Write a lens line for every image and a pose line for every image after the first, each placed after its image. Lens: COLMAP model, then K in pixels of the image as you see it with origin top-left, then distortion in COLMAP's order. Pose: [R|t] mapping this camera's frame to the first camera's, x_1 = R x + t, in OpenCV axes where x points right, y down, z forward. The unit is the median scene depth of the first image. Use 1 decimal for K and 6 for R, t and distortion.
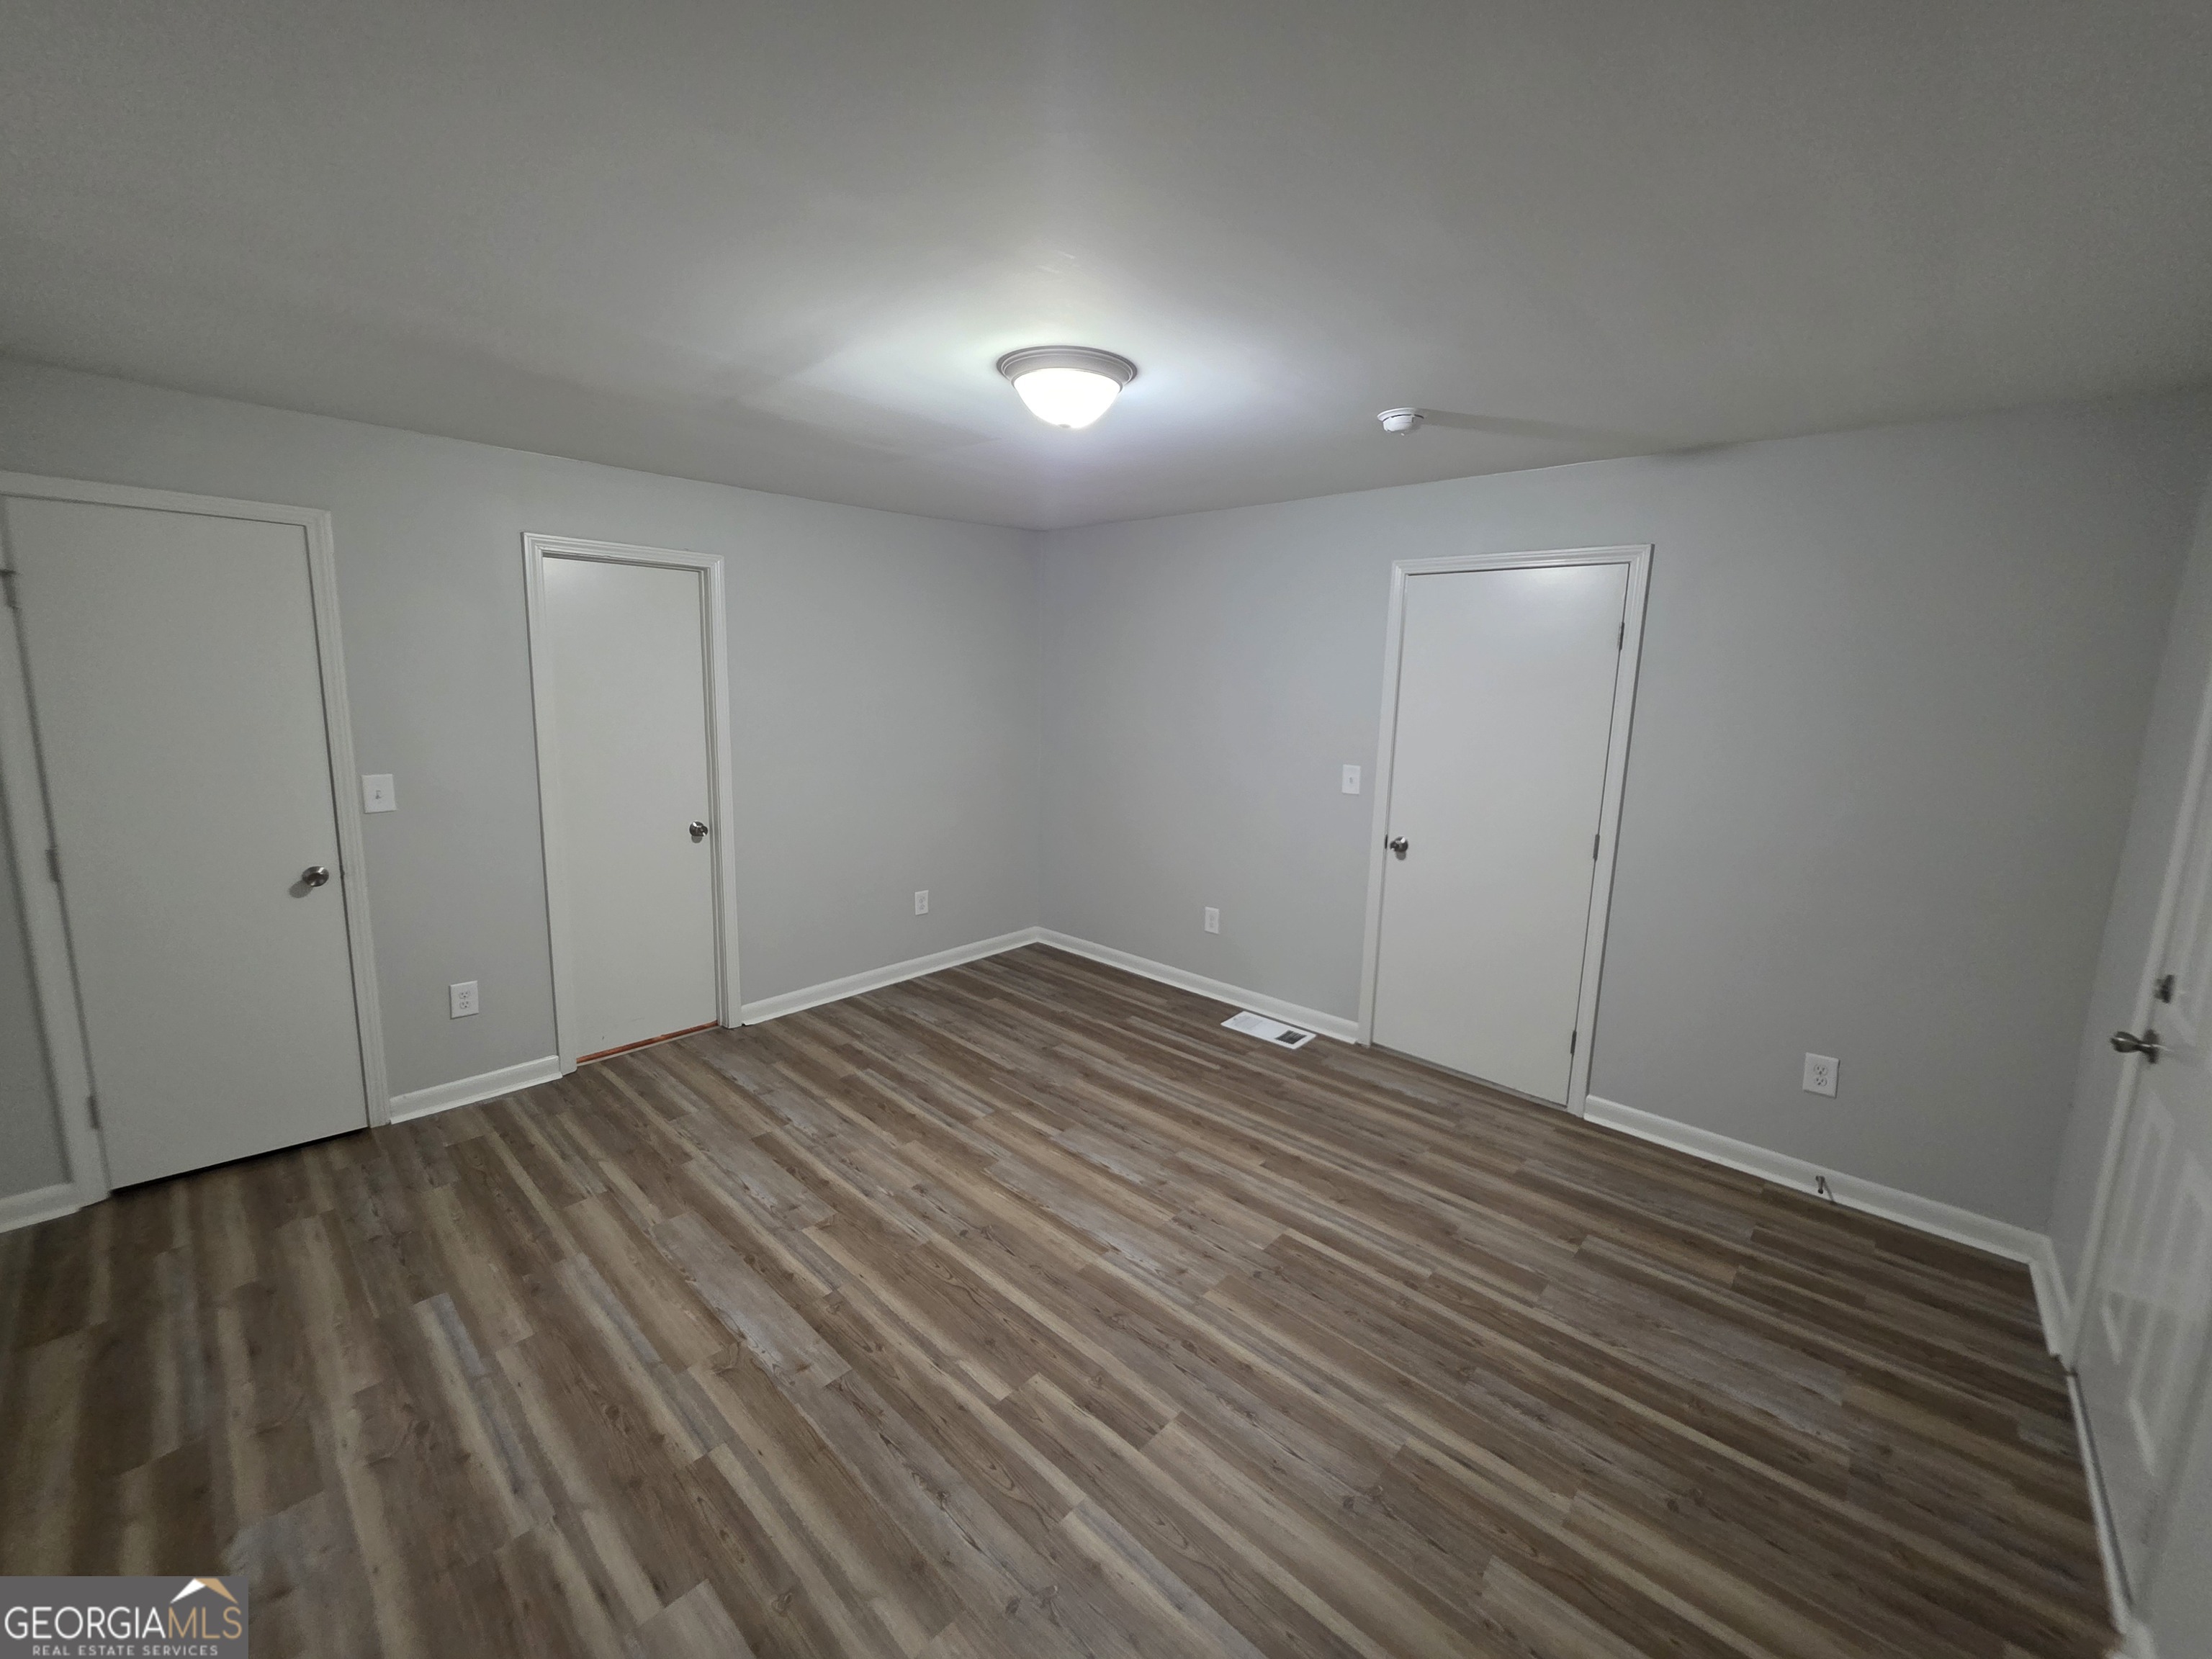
lens RADIAL K [[884.2, 0, 1109.0], [0, 884.2, 819.5], [0, 0, 1]] dist [-0.002639, 0.001234]
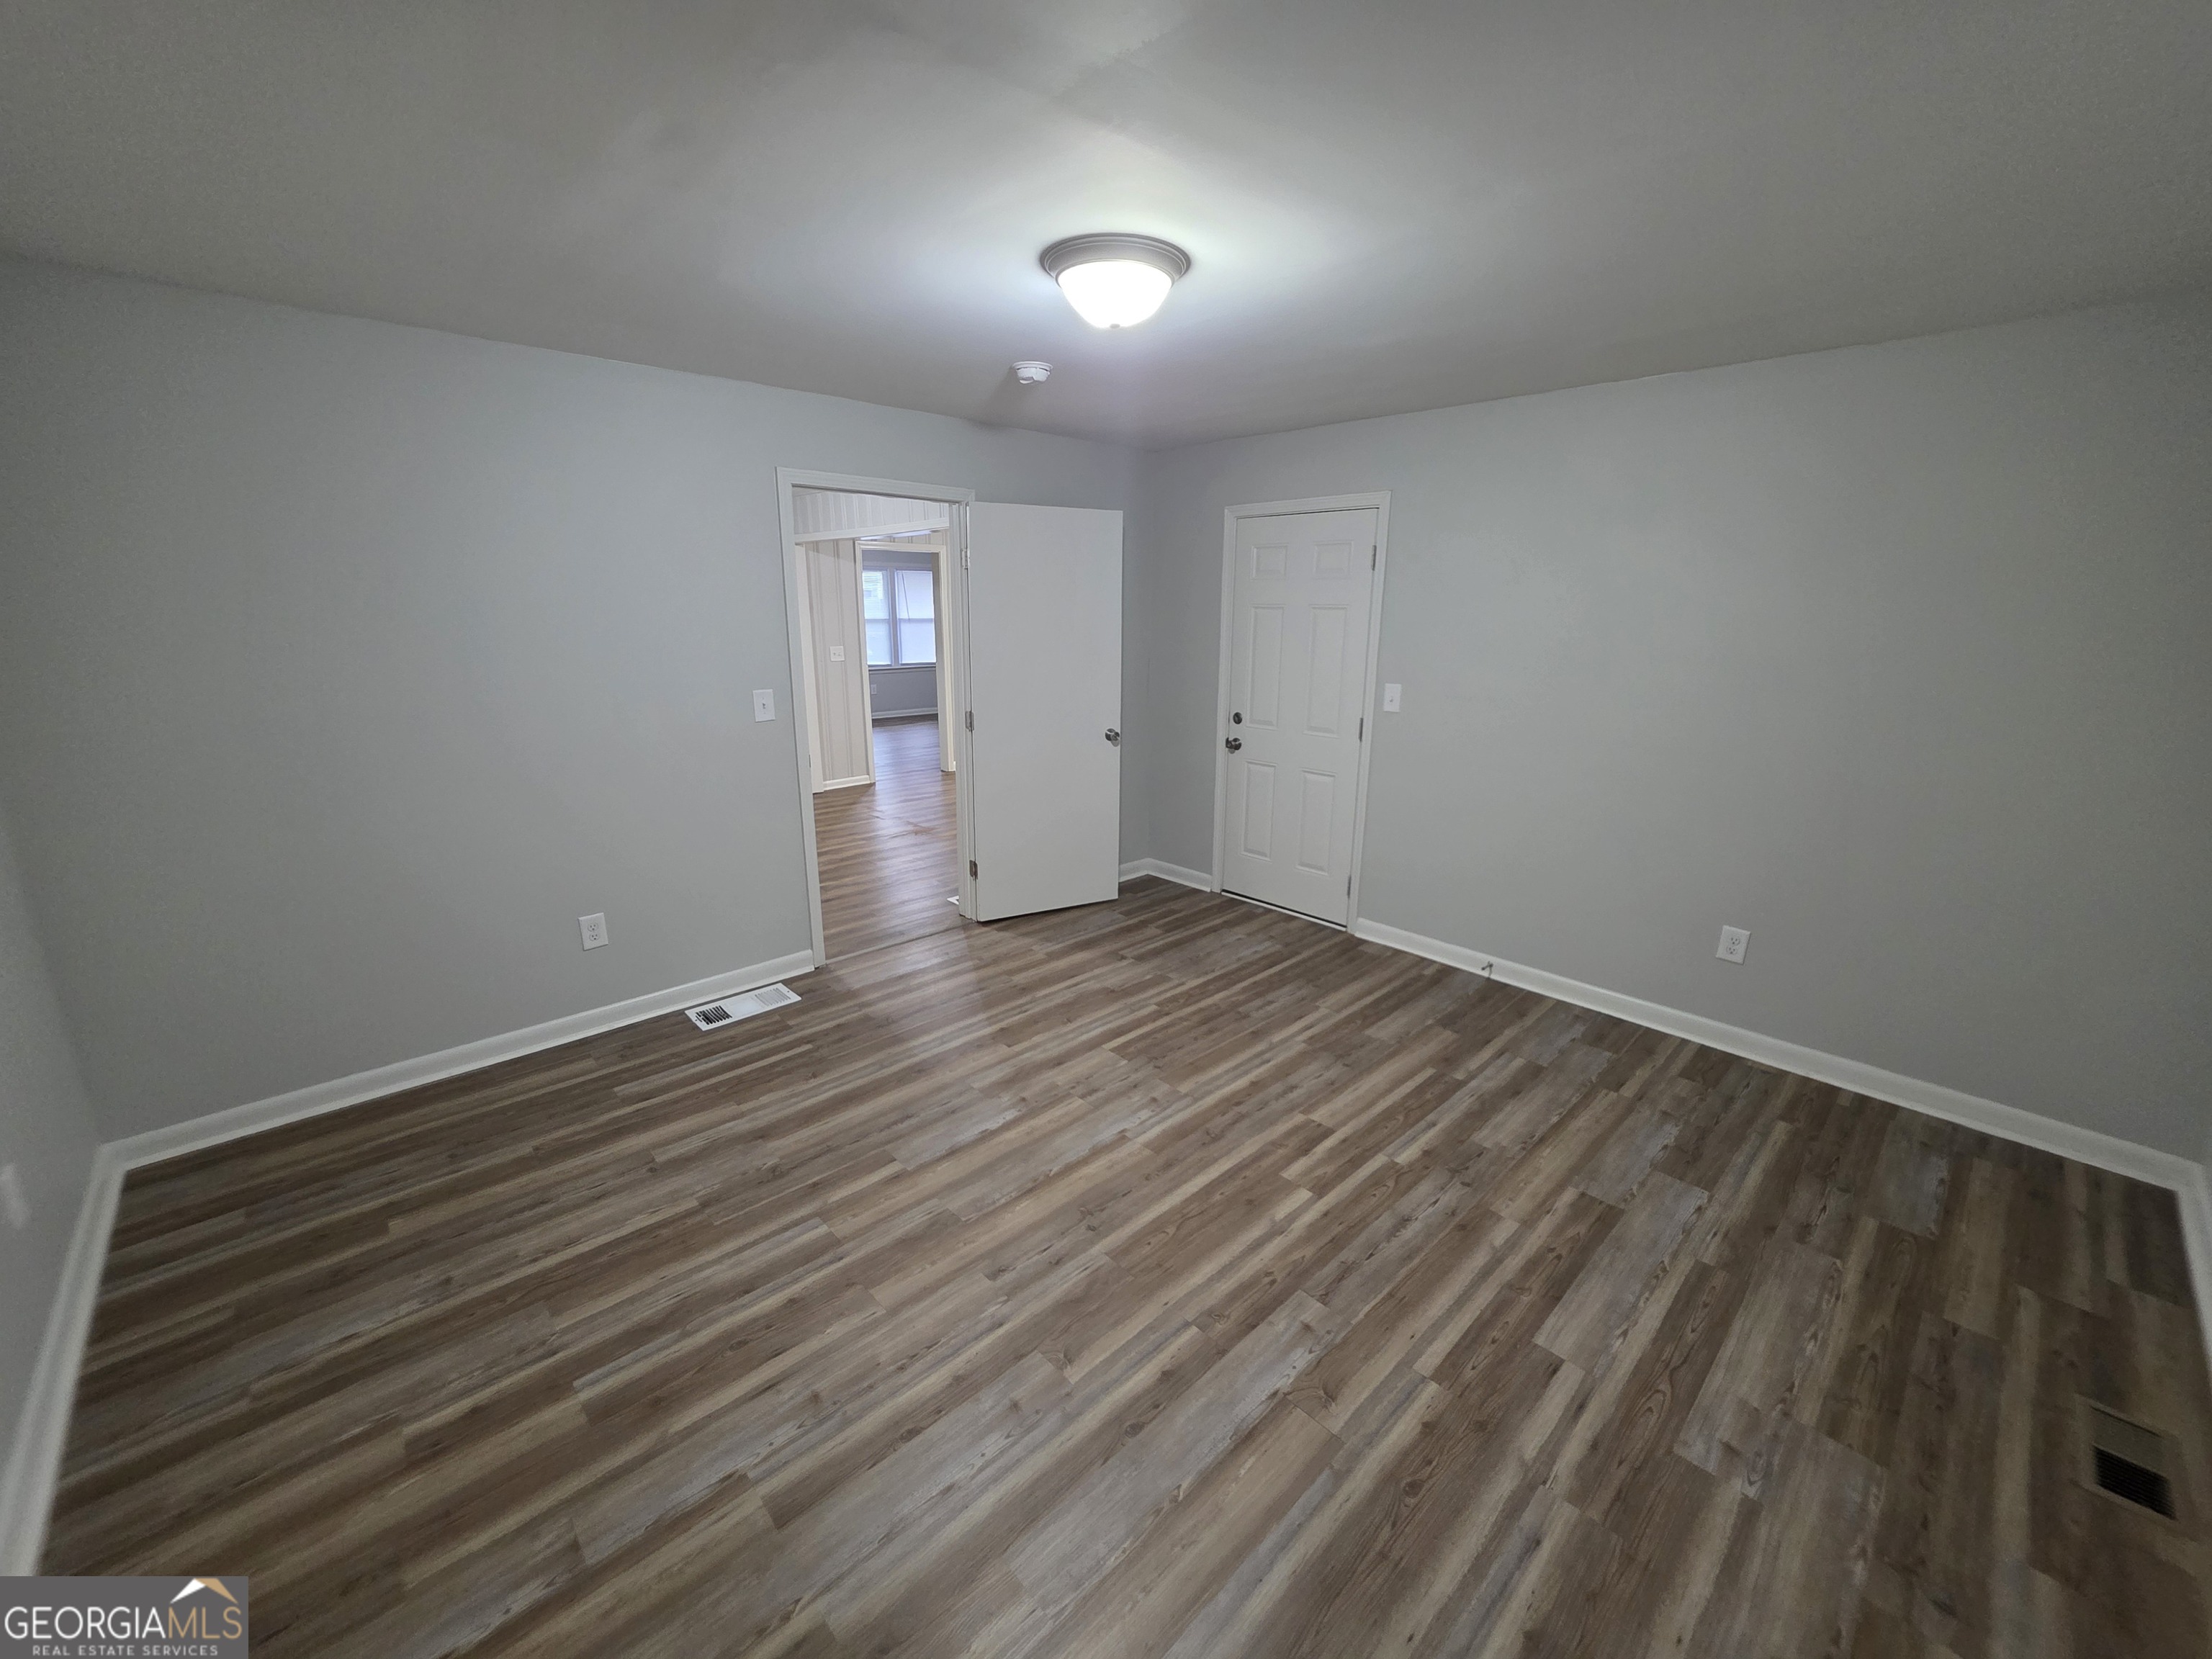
lens RADIAL K [[884.2, 0, 1101.4], [0, 884.2, 823.2], [0, 0, 1]] dist [-0.002639, 0.001234]
pose [[0.070809, -0.266903, 0.961119, -0.881934], [0.161394, 0.953907, 0.253010, -0.147471], [-0.984347, 0.137203, 0.110622, 0.797645]]
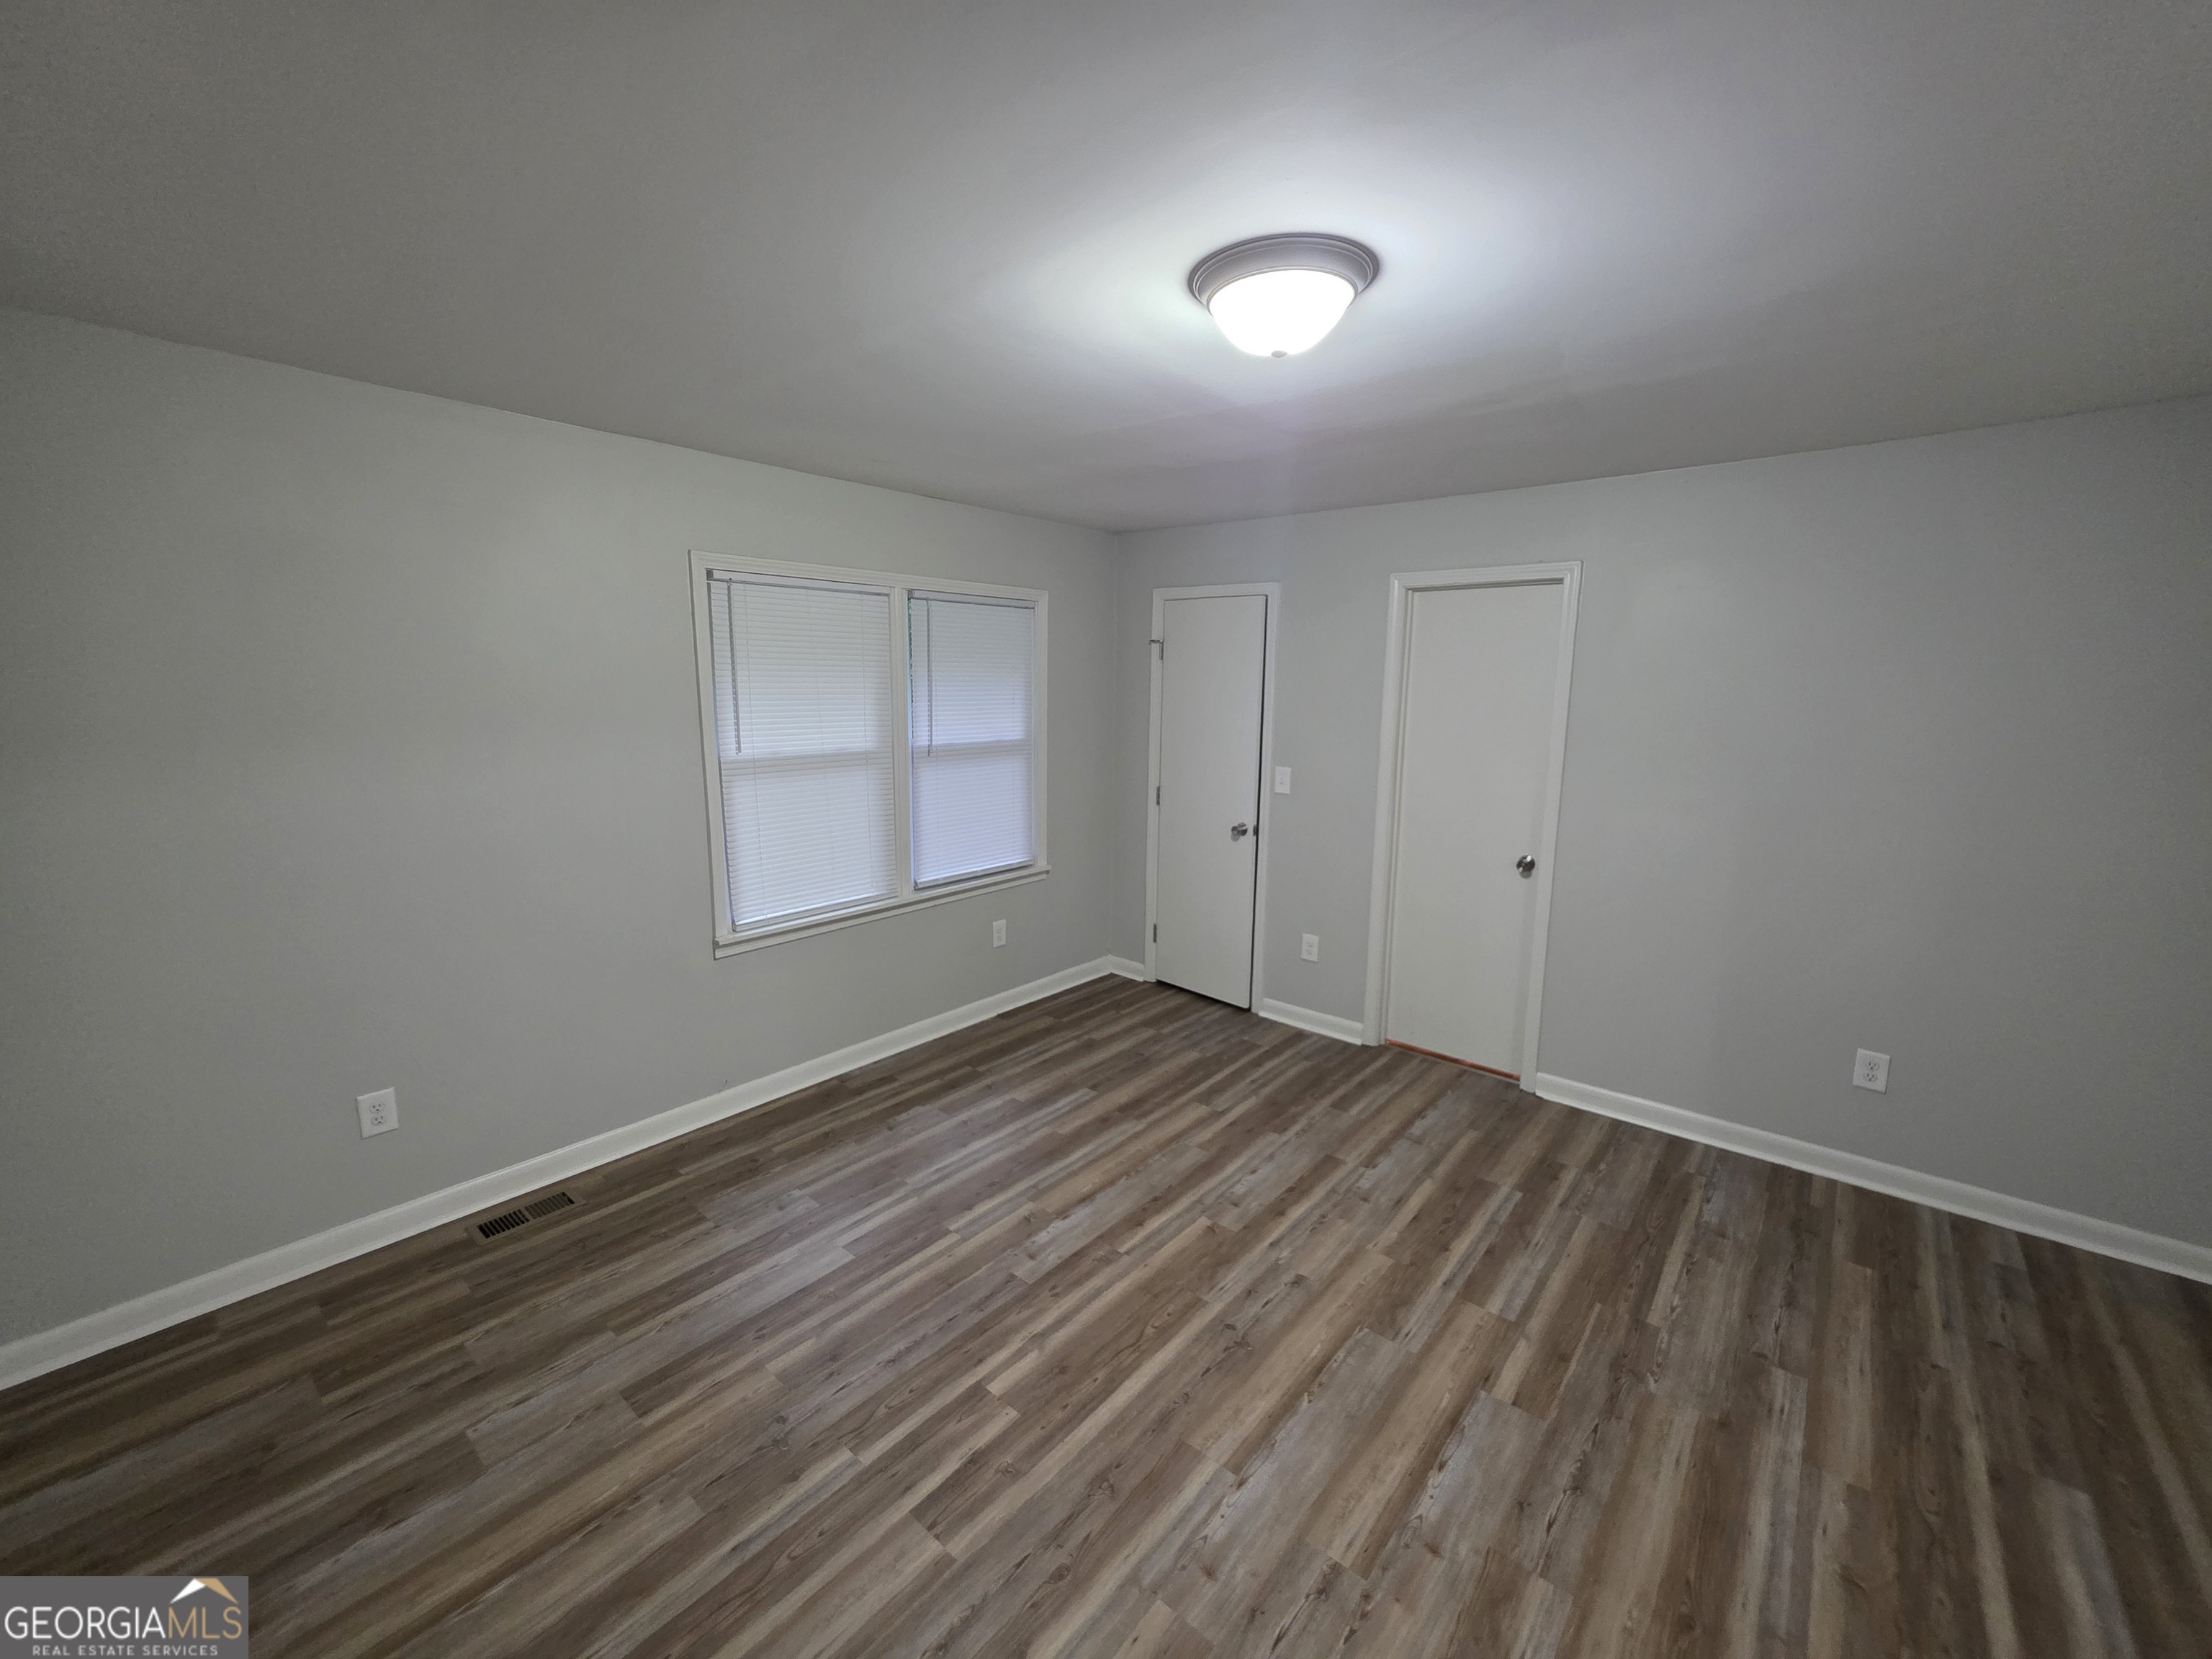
lens RADIAL K [[884.2, 0, 1109.3], [0, 884.2, 828.6], [0, 0, 1]] dist [-0.002639, 0.001234]
pose [[0.048280, 0.144545, -0.988320, 0.593416], [-0.174996, 0.975393, 0.134106, -0.103038], [0.983385, 0.166478, 0.072387, 0.705581]]
